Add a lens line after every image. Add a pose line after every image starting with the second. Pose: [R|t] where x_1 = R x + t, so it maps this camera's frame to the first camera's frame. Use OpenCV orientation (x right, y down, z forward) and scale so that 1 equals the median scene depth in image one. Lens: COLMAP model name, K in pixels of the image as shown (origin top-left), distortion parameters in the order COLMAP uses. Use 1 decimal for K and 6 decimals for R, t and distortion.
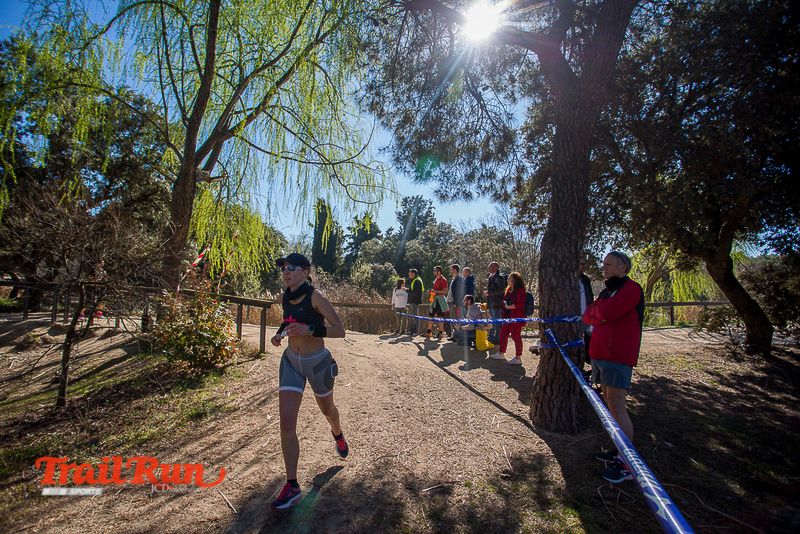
lens RADIAL K [[371.1, 0, 400.0], [0, 371.1, 267.0], [0, 0, 1]] dist [0.000603, 0.000653]
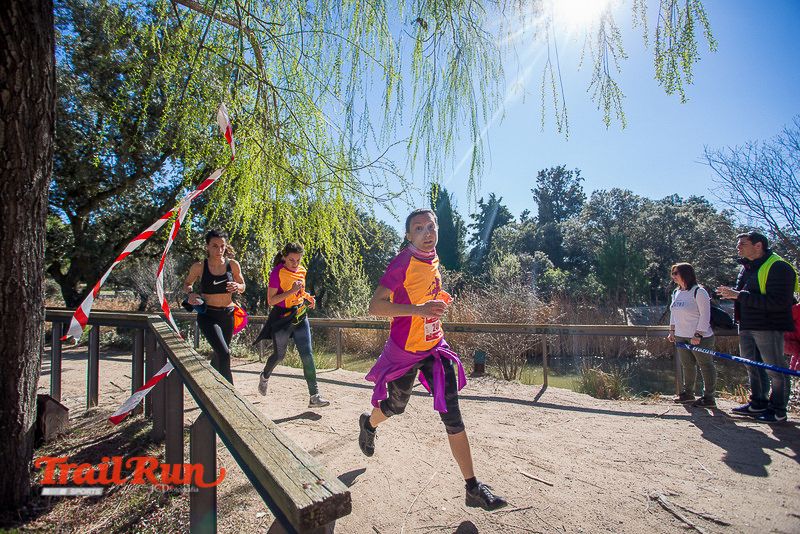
lens RADIAL K [[371.1, 0, 400.0], [0, 371.1, 267.0], [0, 0, 1]] dist [0.000603, 0.000653]
pose [[0.953523, -0.060378, -0.295209, -0.055554], [0.059145, 0.998163, -0.013112, 0.007968], [0.295458, -0.004958, 0.955343, 0.179343]]
